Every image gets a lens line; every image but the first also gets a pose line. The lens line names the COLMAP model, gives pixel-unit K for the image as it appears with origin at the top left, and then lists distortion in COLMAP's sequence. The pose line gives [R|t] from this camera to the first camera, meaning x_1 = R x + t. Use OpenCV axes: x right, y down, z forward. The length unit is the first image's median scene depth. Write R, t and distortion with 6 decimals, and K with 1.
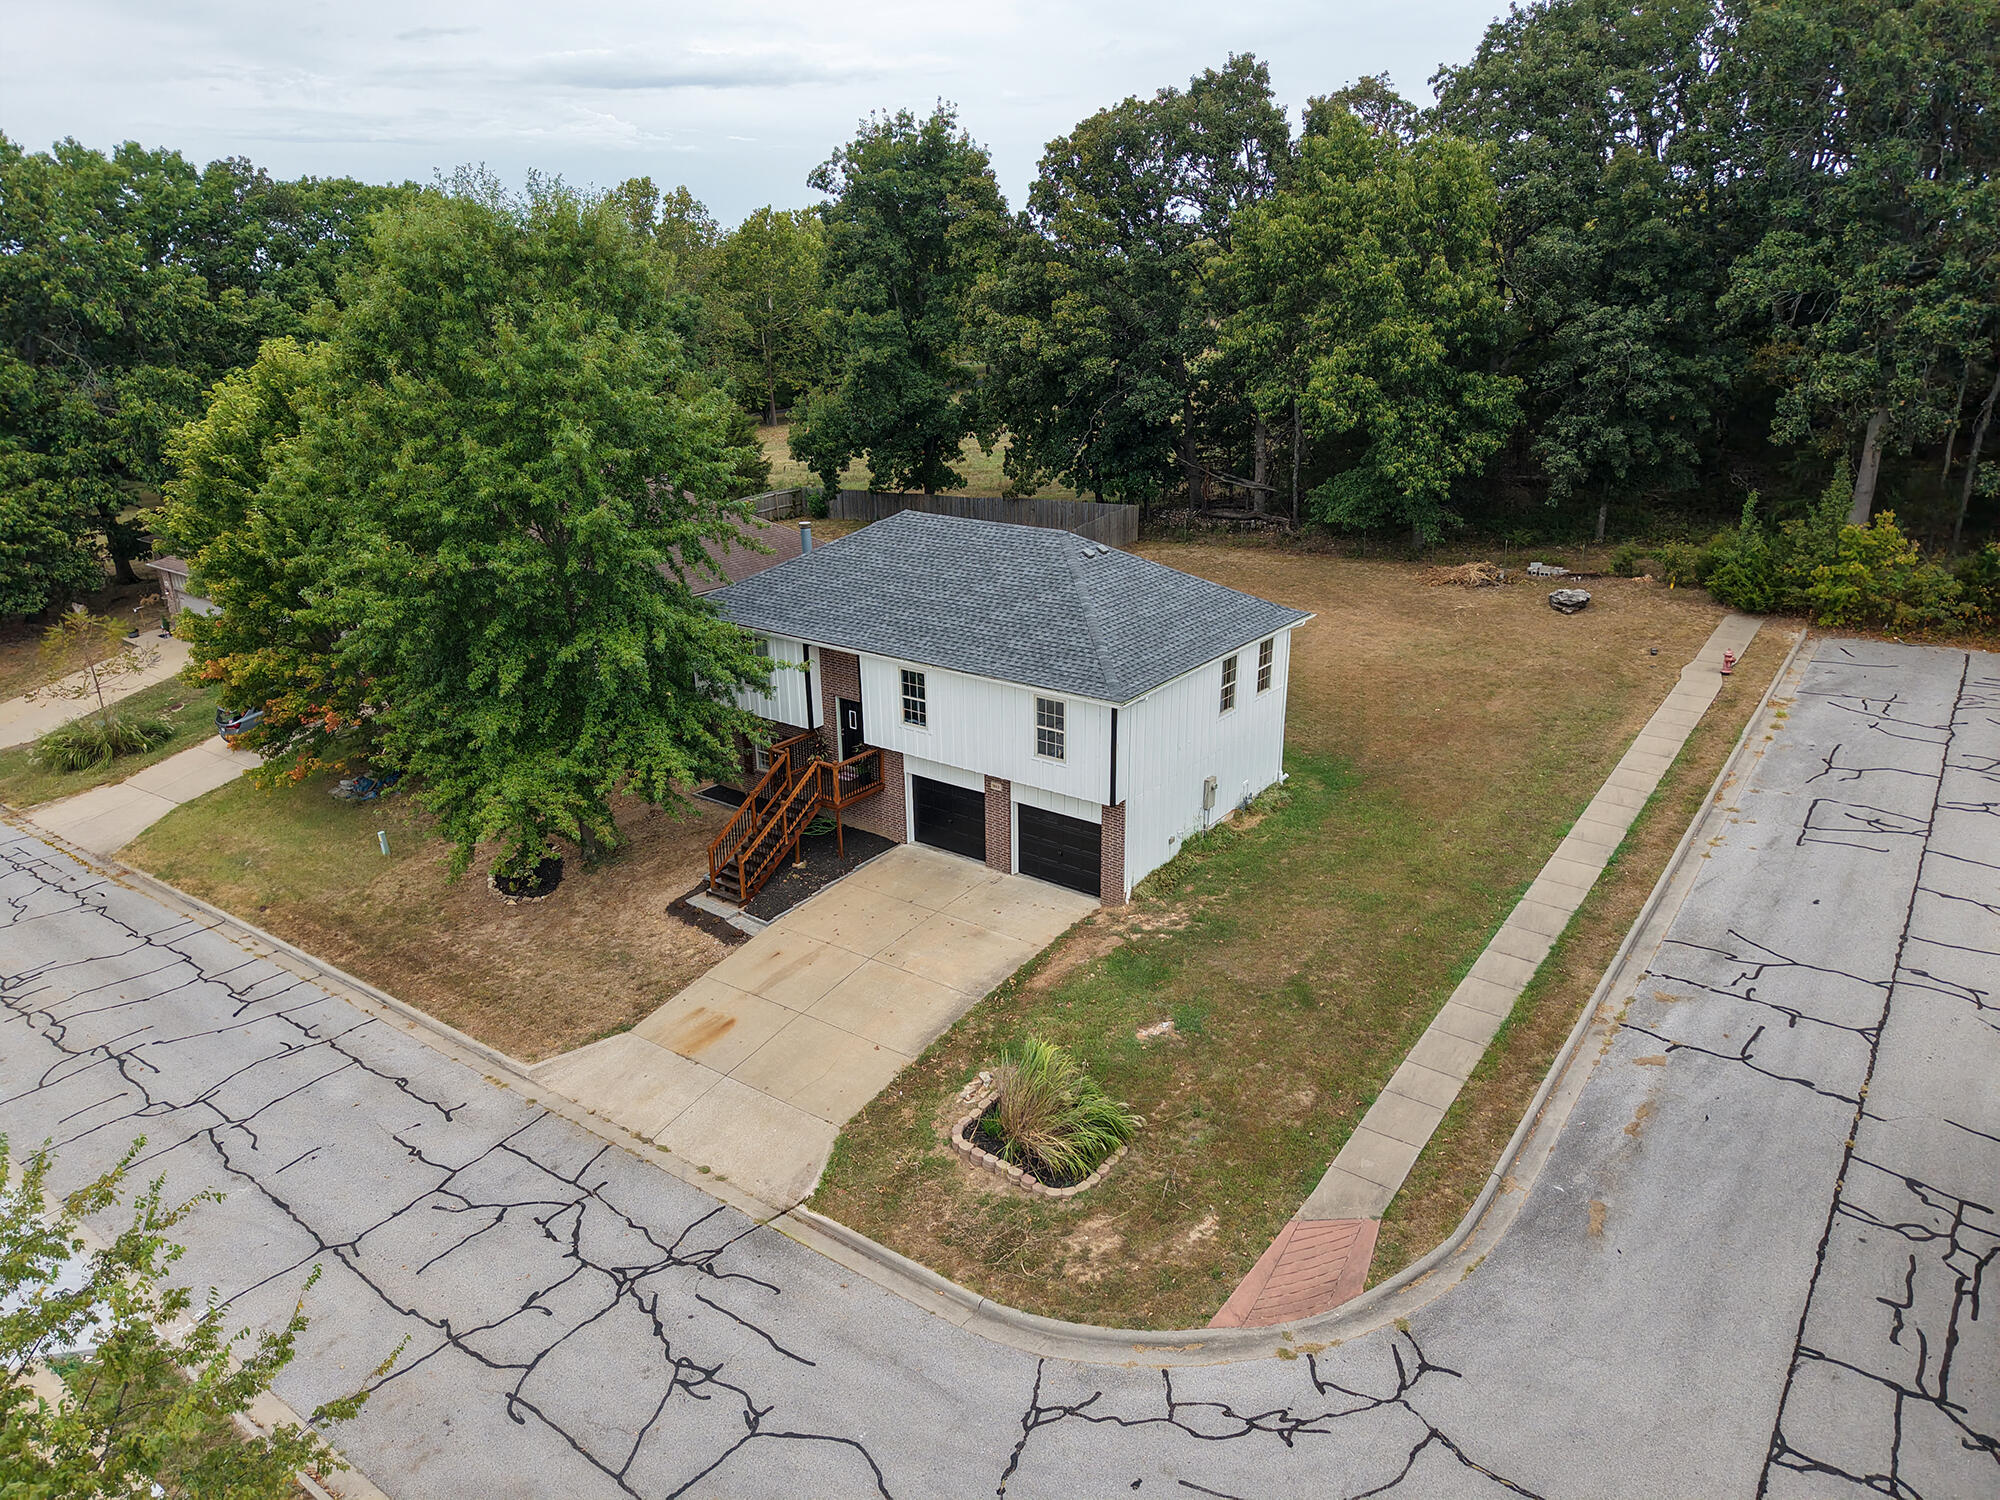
lens RADIAL K [[1342.6, 0, 997.5], [0, 1342.6, 761.6], [0, 0, 1]] dist [0.014690, -0.013194]
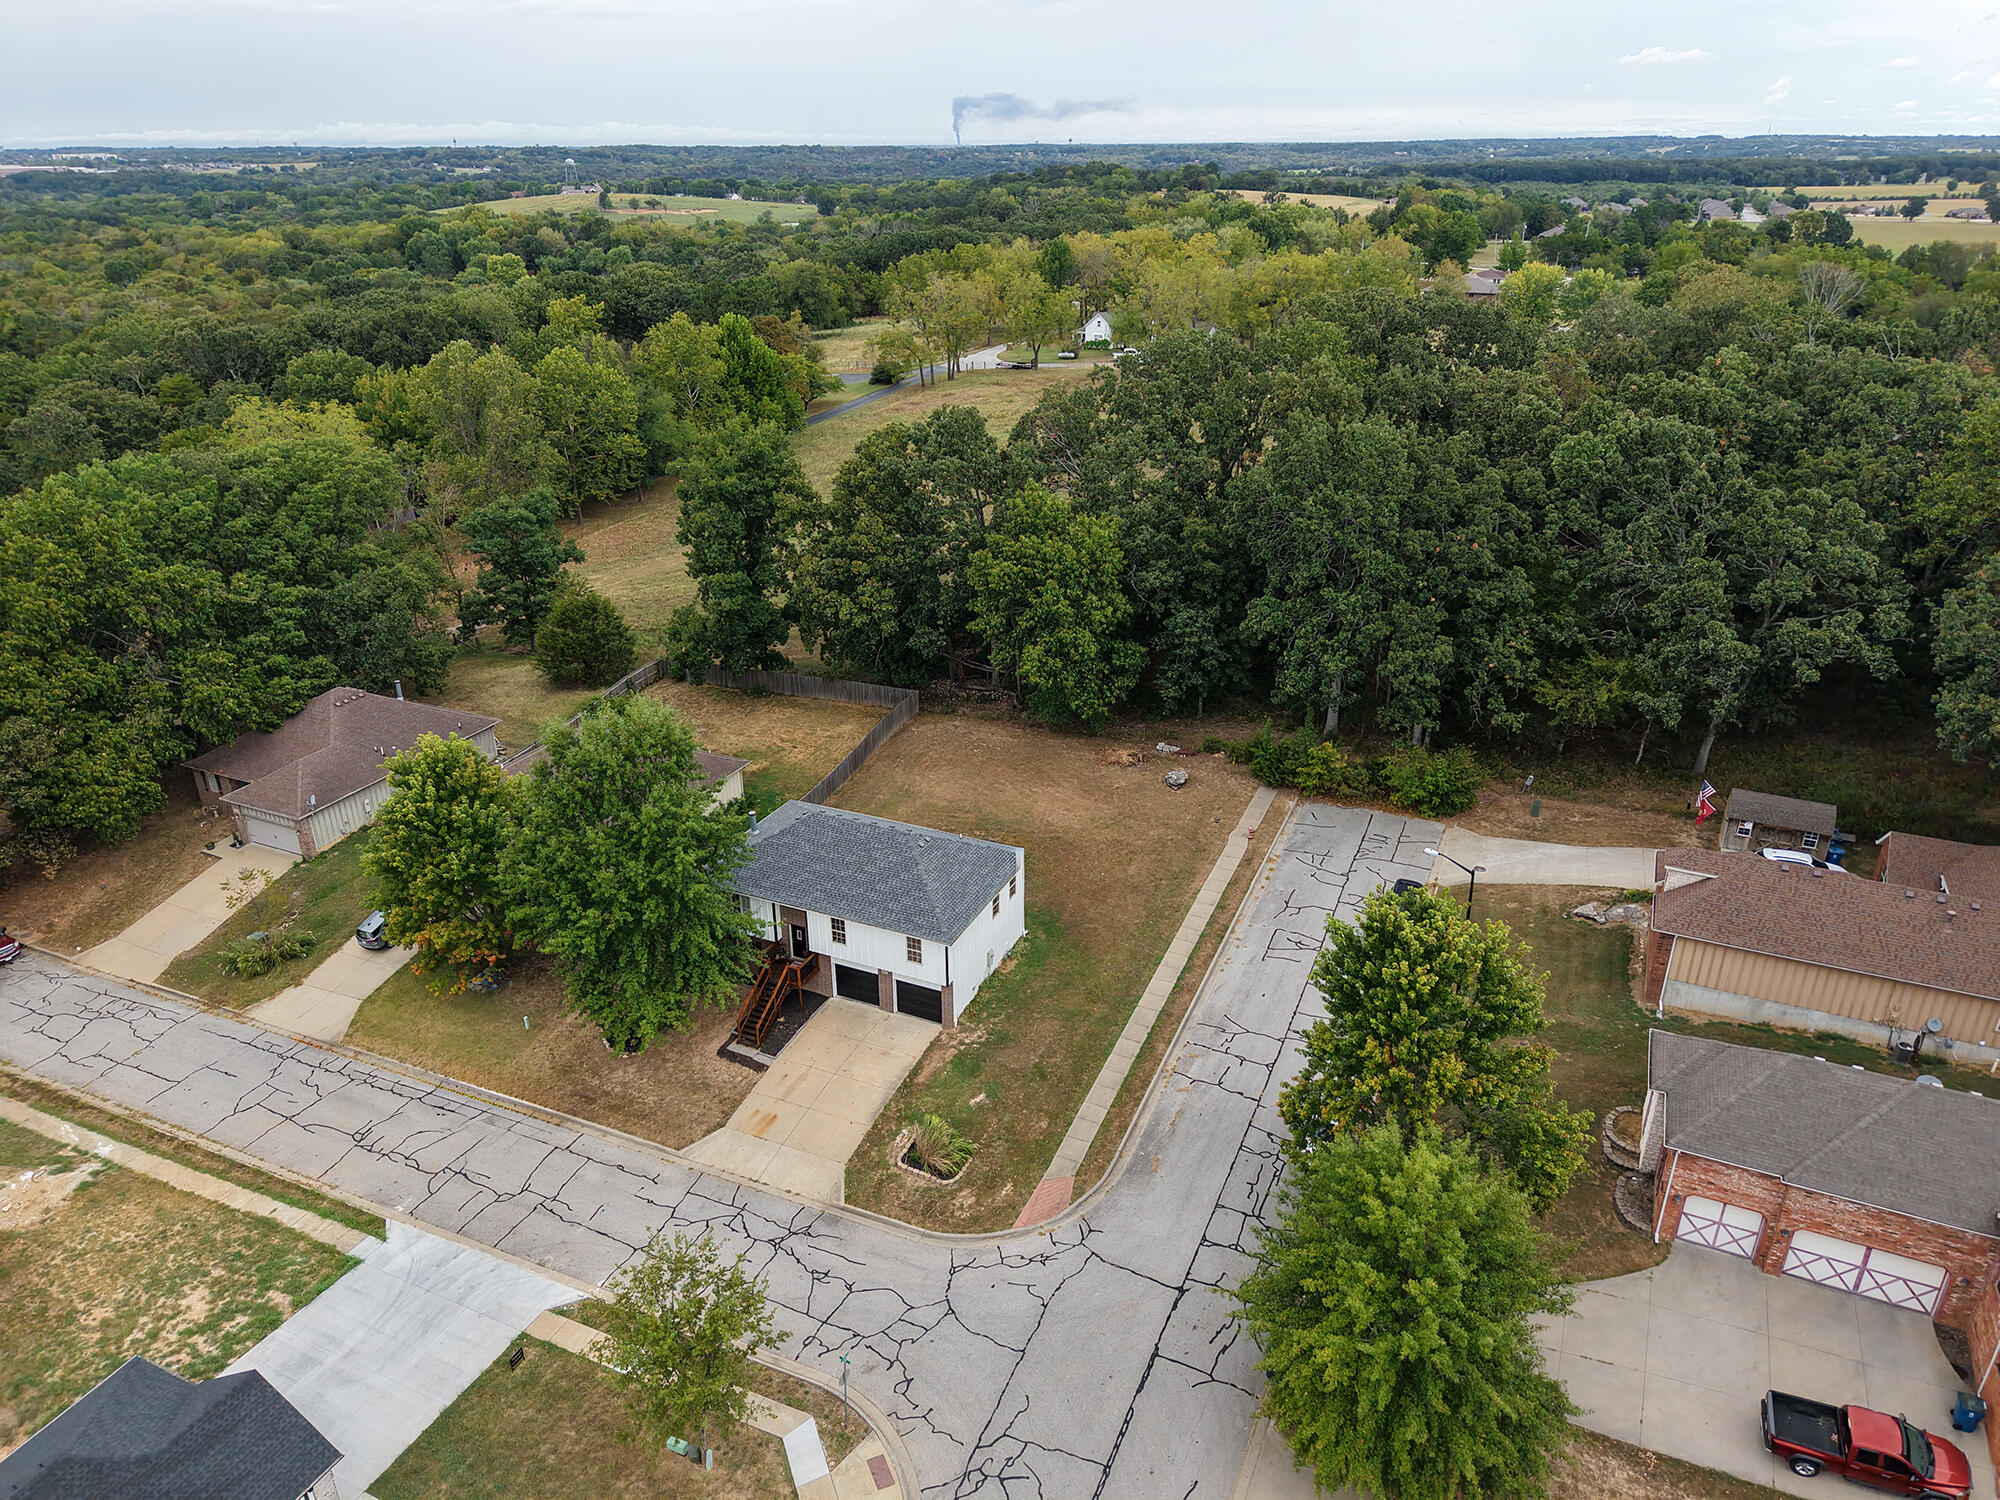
lens RADIAL K [[1342.6, 0, 1010.4], [0, 1342.6, 747.6], [0, 0, 1]] dist [0.014690, -0.013194]
pose [[0.976897, -0.080392, 0.198012, -0.182552], [0.066547, 0.994914, 0.075618, -0.444633], [-0.203084, -0.060694, 0.977278, -0.942480]]
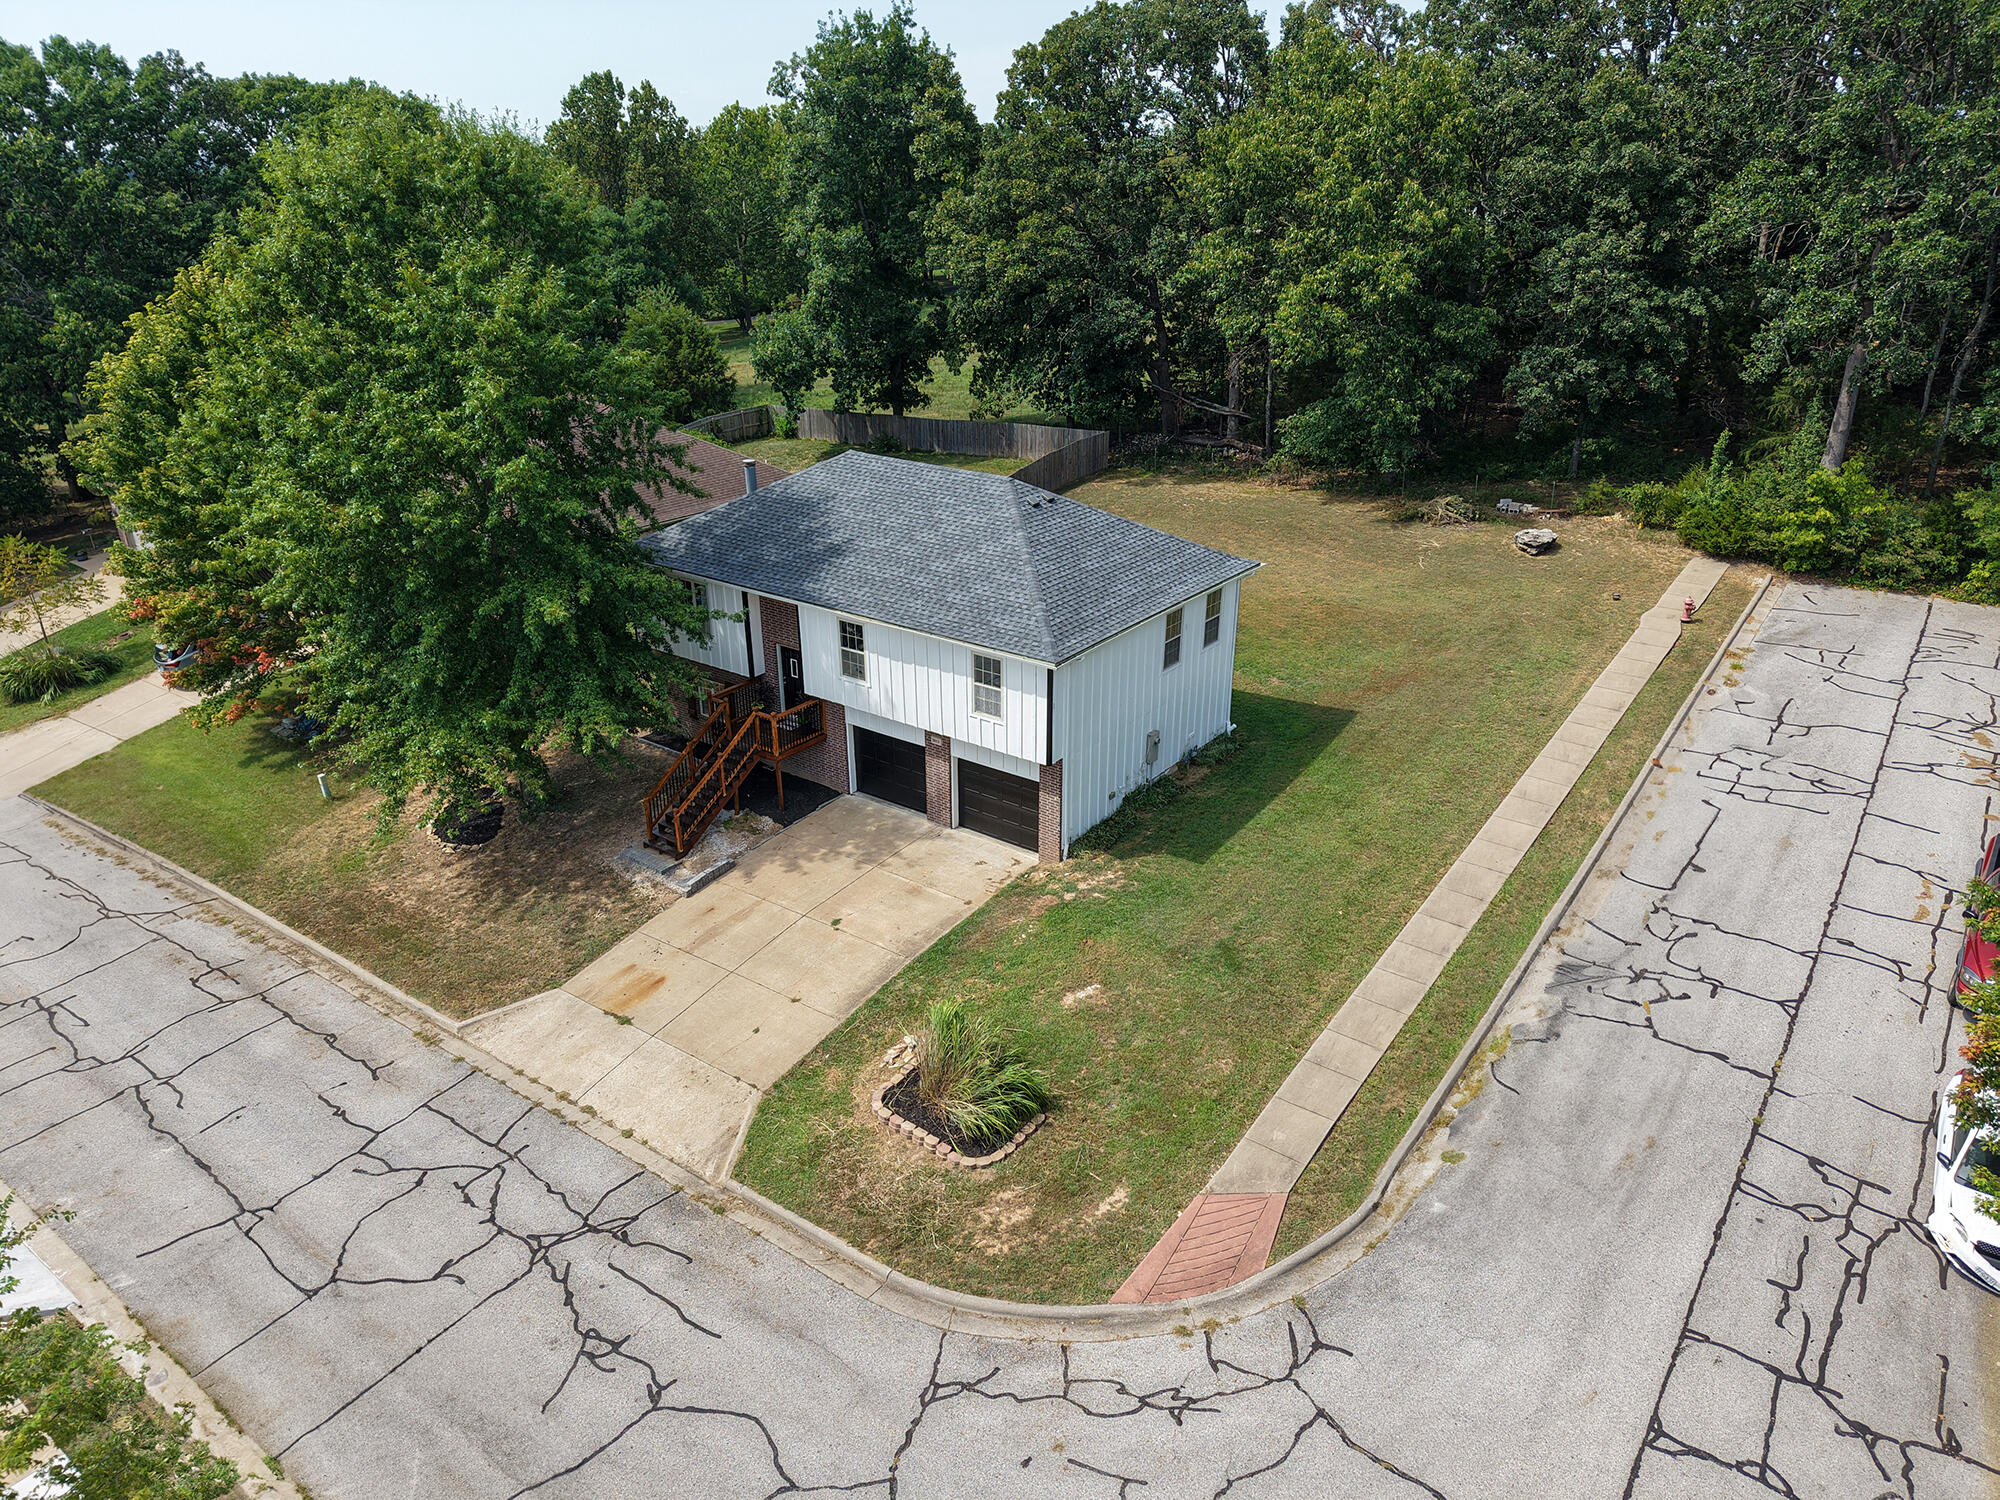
lens RADIAL K [[1342.6, 0, 997.3], [0, 1342.6, 766.8], [0, 0, 1]] dist [0.014690, -0.013194]
pose [[0.999954, 0.007294, 0.006195, 0.038654], [-0.007724, 0.997338, 0.072502, -0.033762], [-0.005650, -0.072546, 0.997349, 0.012008]]
